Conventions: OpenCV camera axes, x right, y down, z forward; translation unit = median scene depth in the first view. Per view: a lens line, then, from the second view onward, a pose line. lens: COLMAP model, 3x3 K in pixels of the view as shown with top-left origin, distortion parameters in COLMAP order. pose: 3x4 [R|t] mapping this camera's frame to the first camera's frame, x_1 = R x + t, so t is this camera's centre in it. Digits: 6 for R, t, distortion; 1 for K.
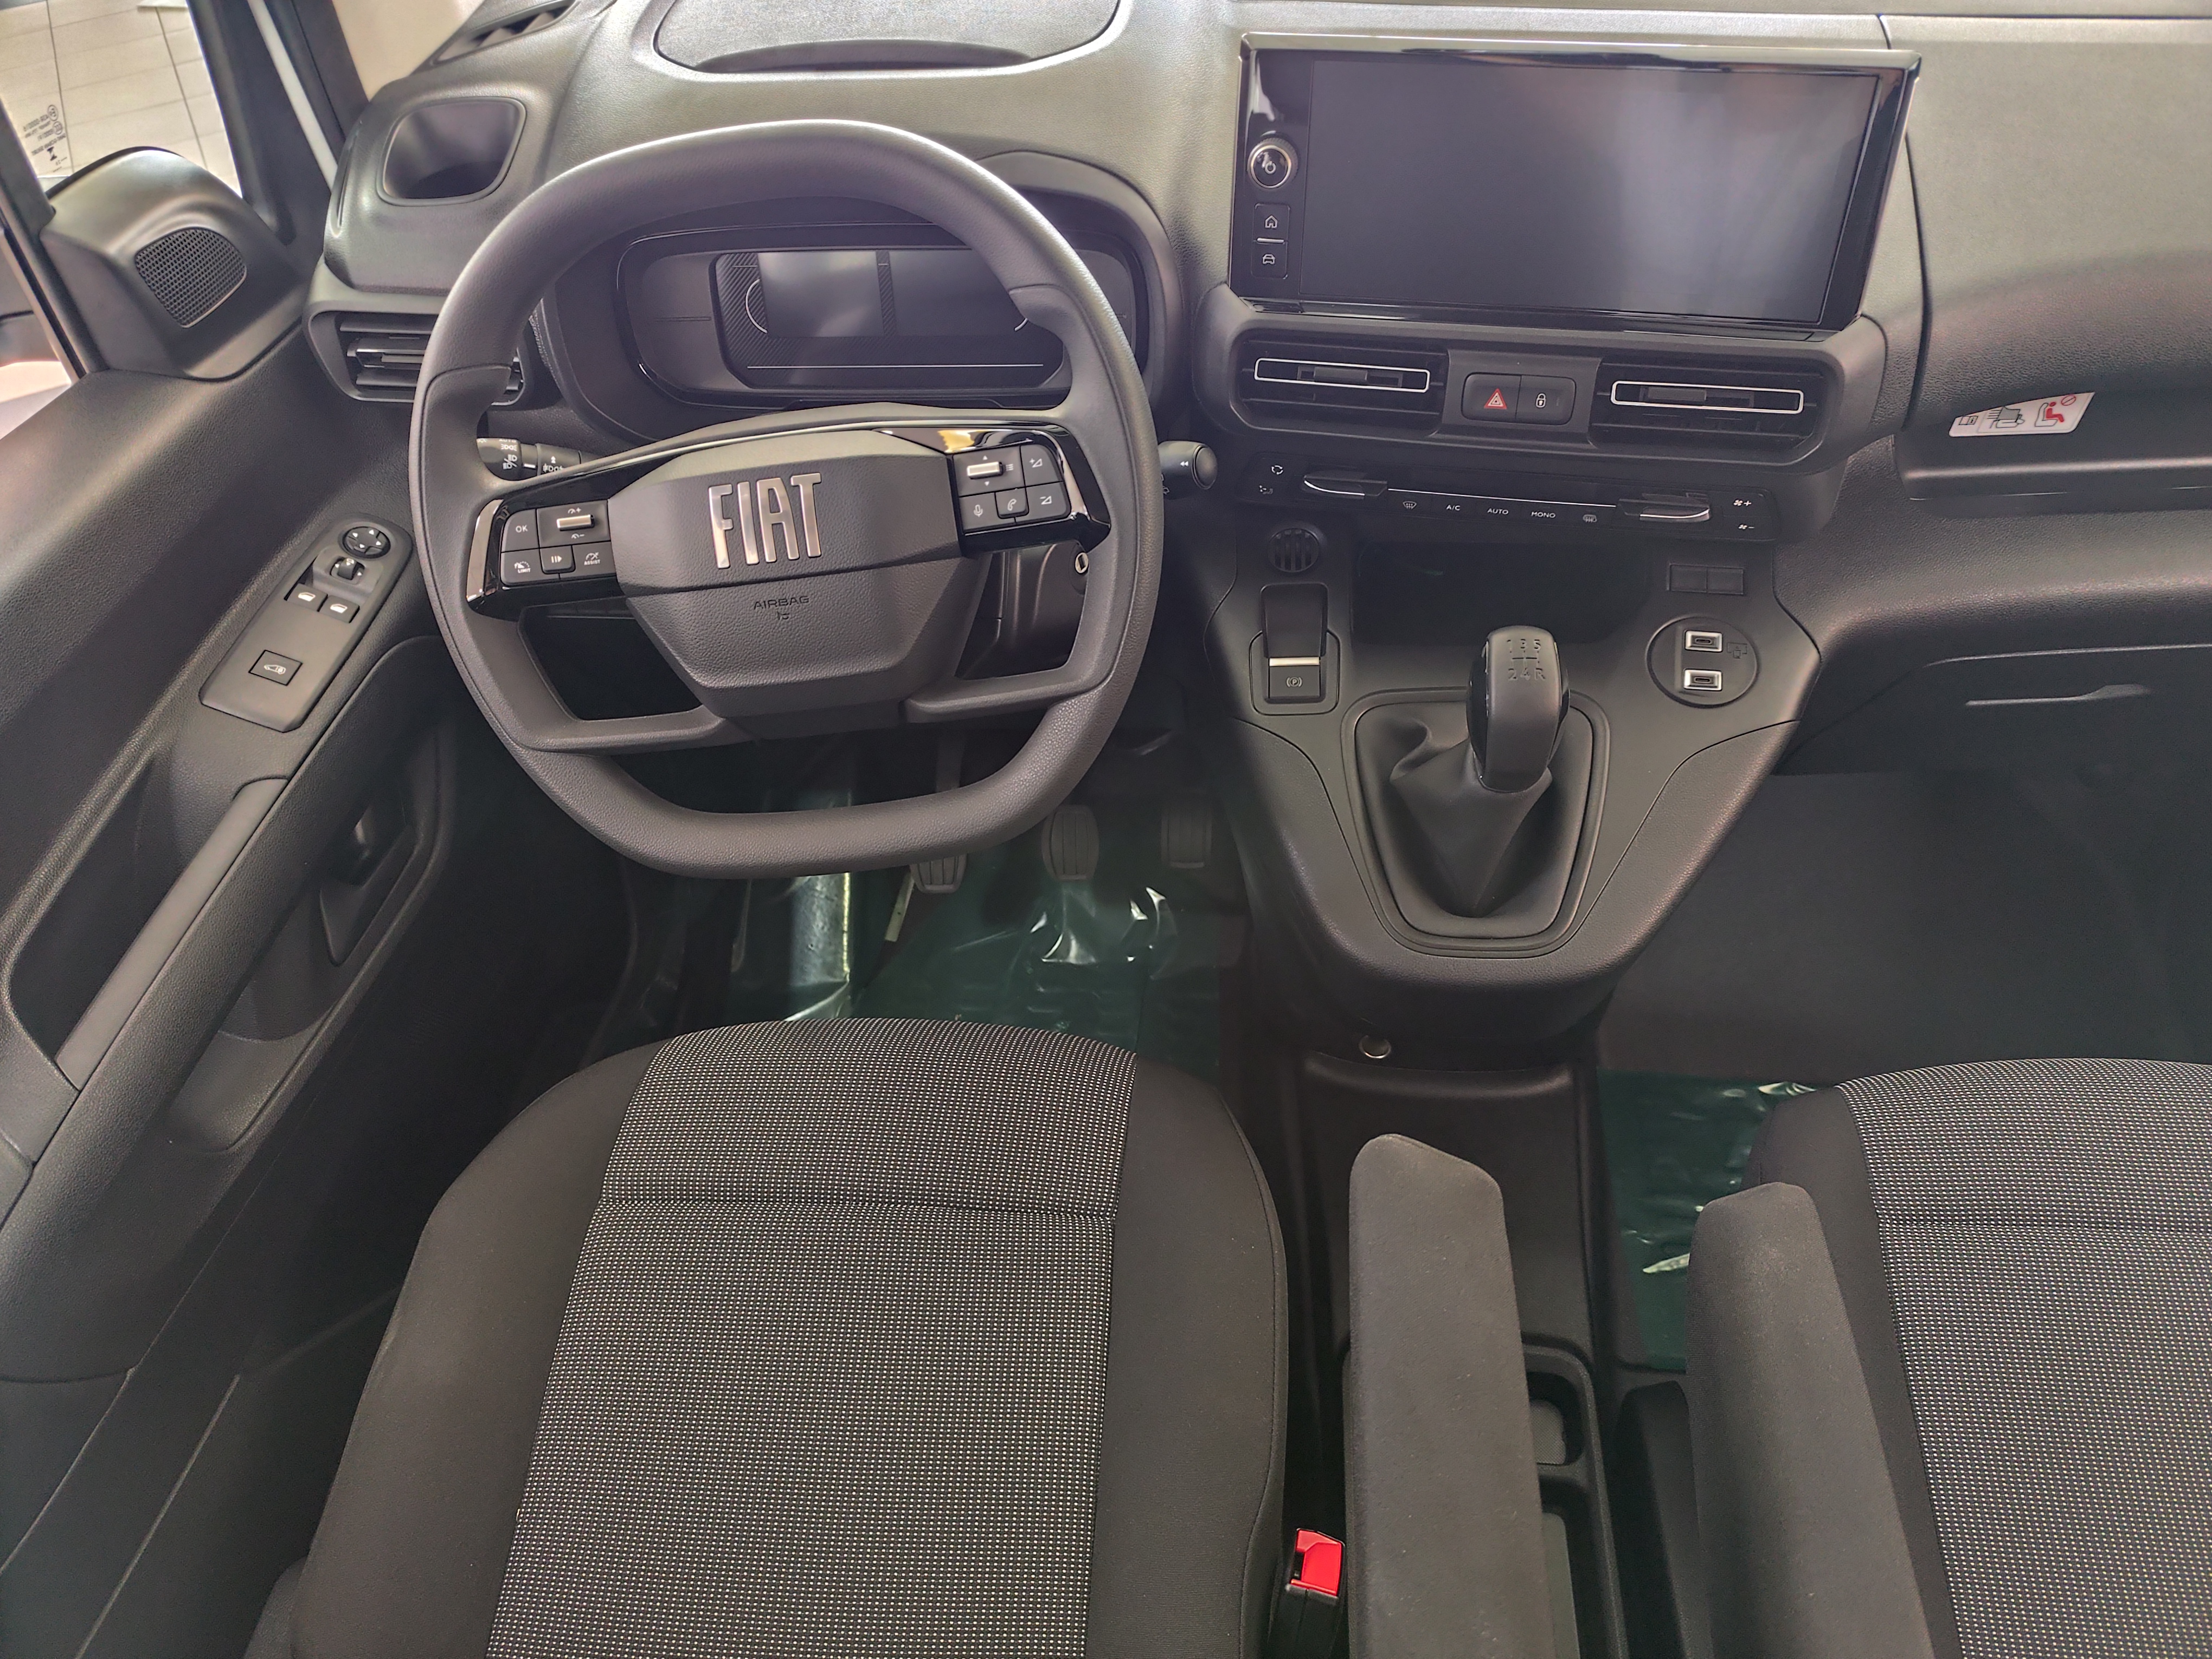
lens RADIAL K [[1531.3, 0, 1121.3], [0, 1531.3, 822.5], [0, 0, 1]] dist [0.035707, -0.045503]
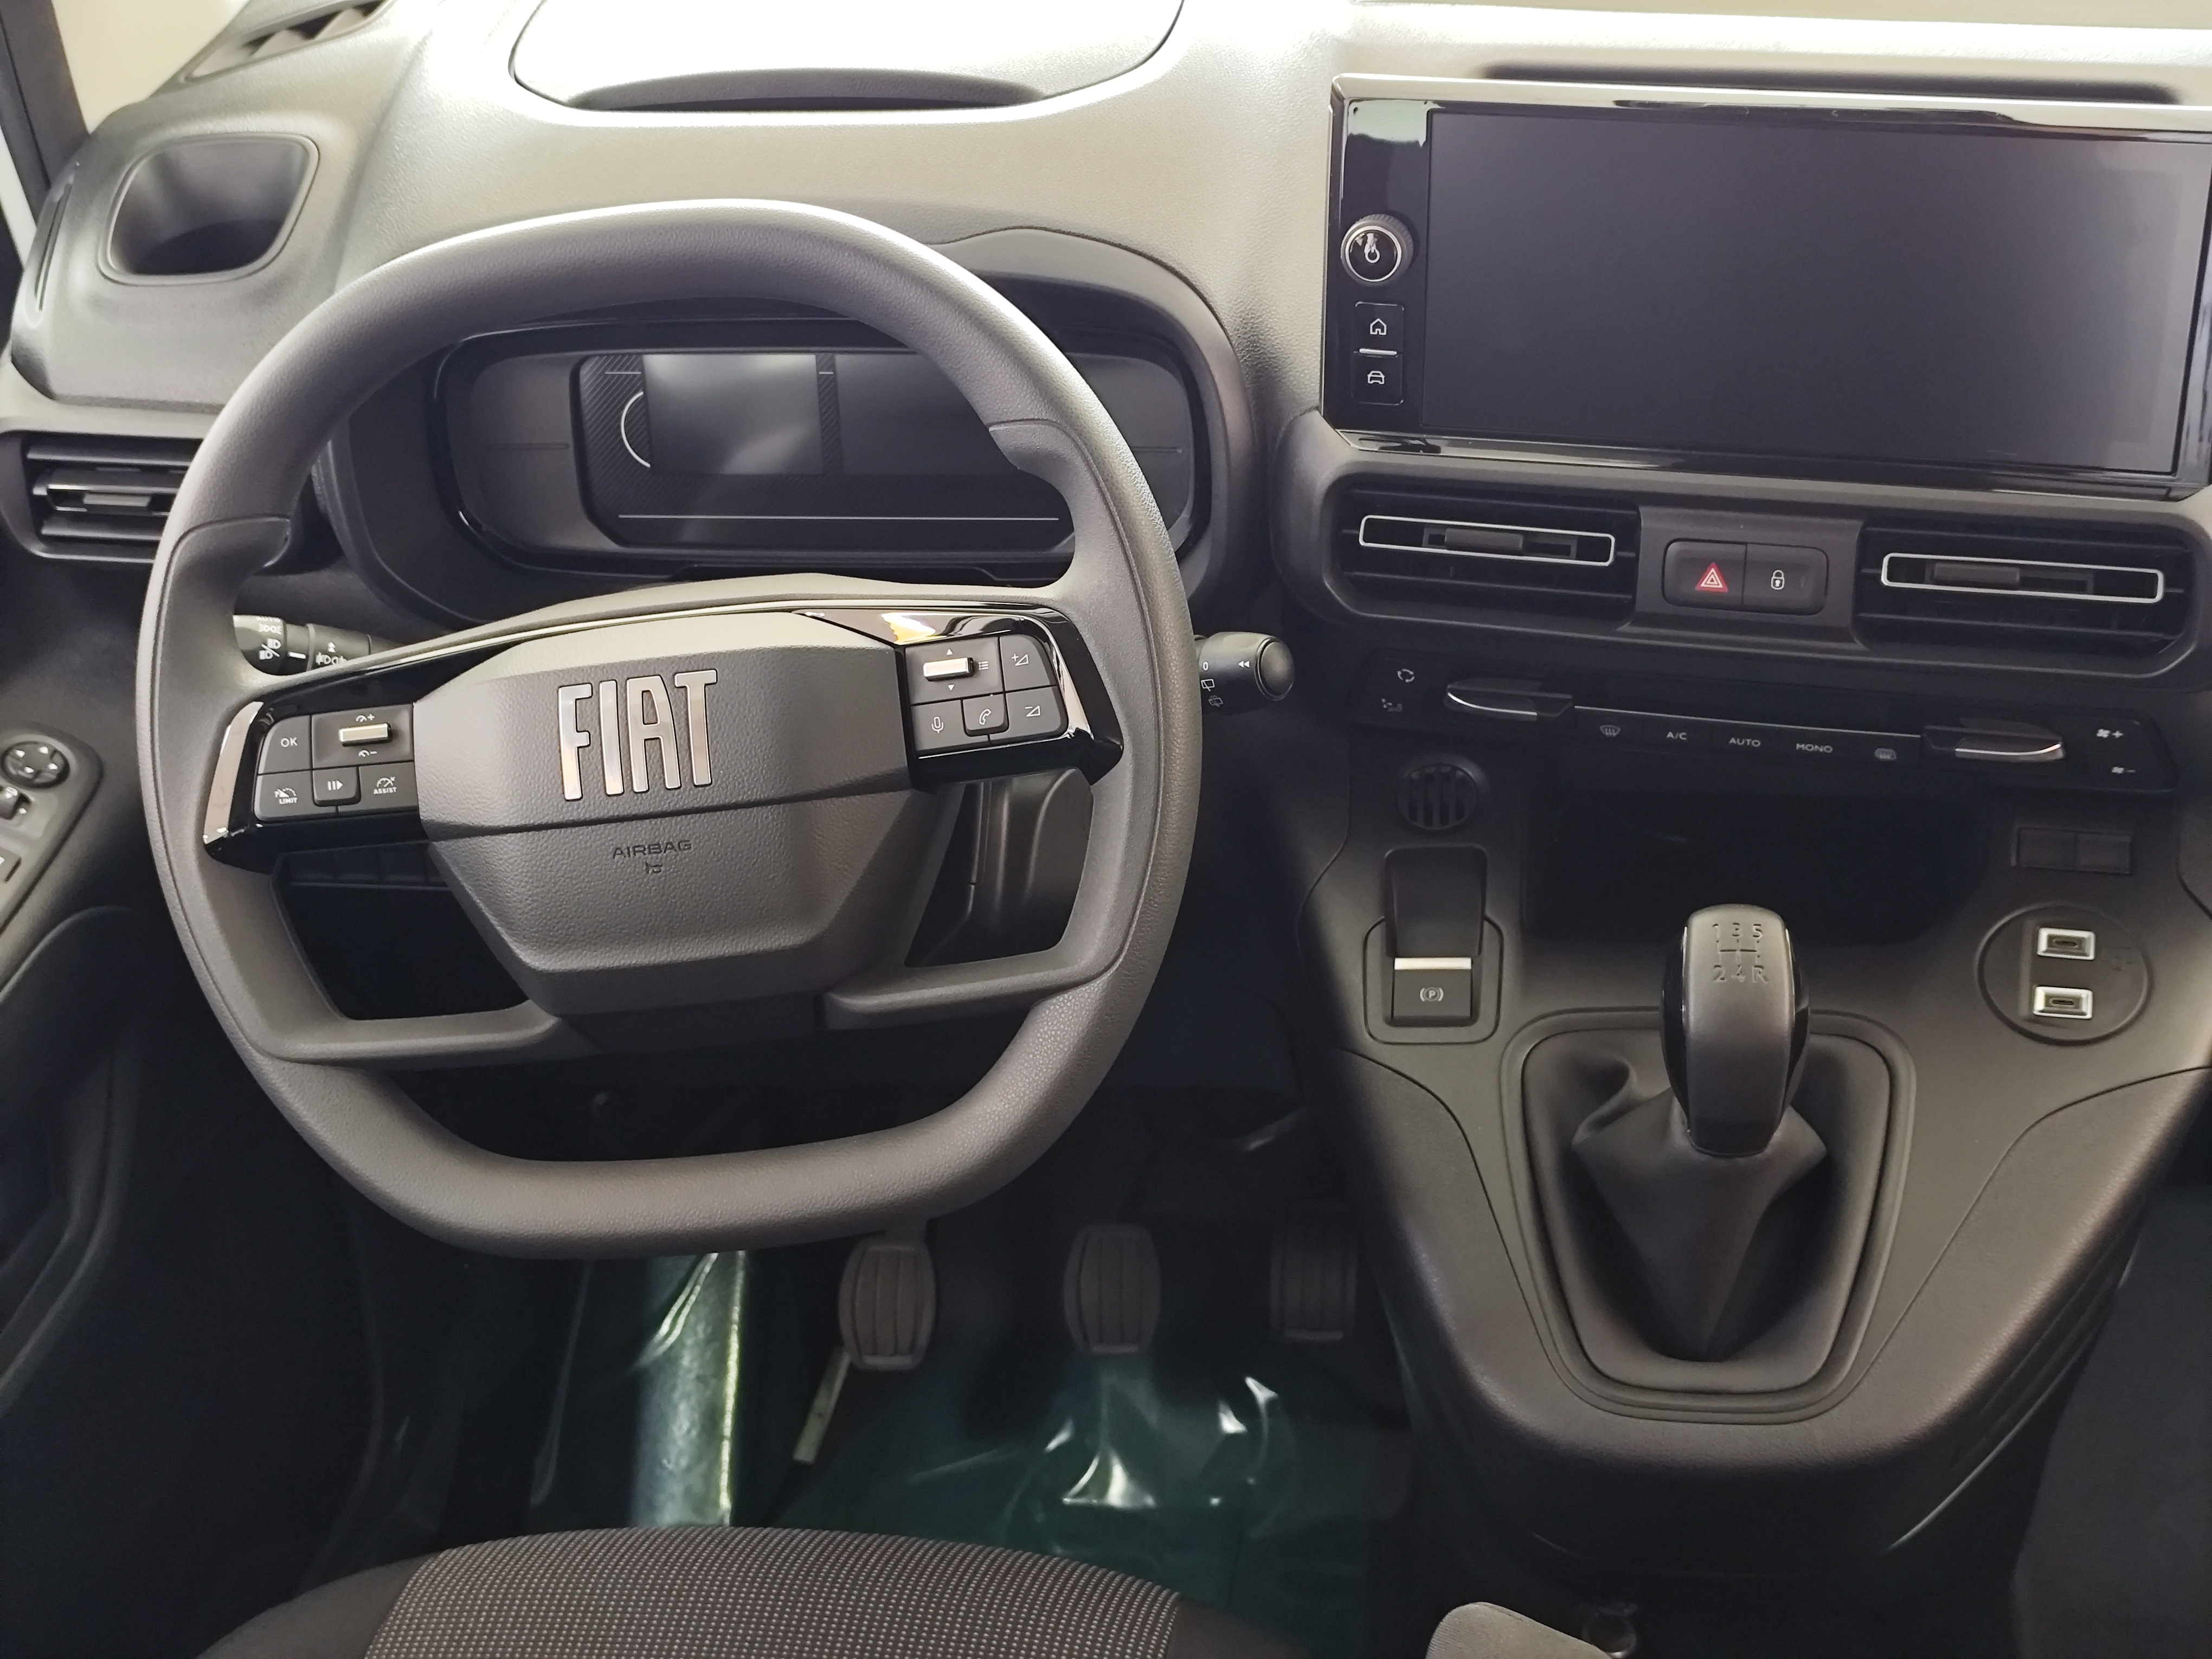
lens RADIAL K [[3042.7, 0, 1163.7], [0, 3042.7, 861.1], [0, 0, 1]] dist [0.125653, -0.352117]
pose [[0.998729, 0.015747, -0.047873, 0.068605], [-0.023471, 0.985958, -0.165337, 0.076352], [0.044597, 0.166250, 0.985075, -0.316638]]
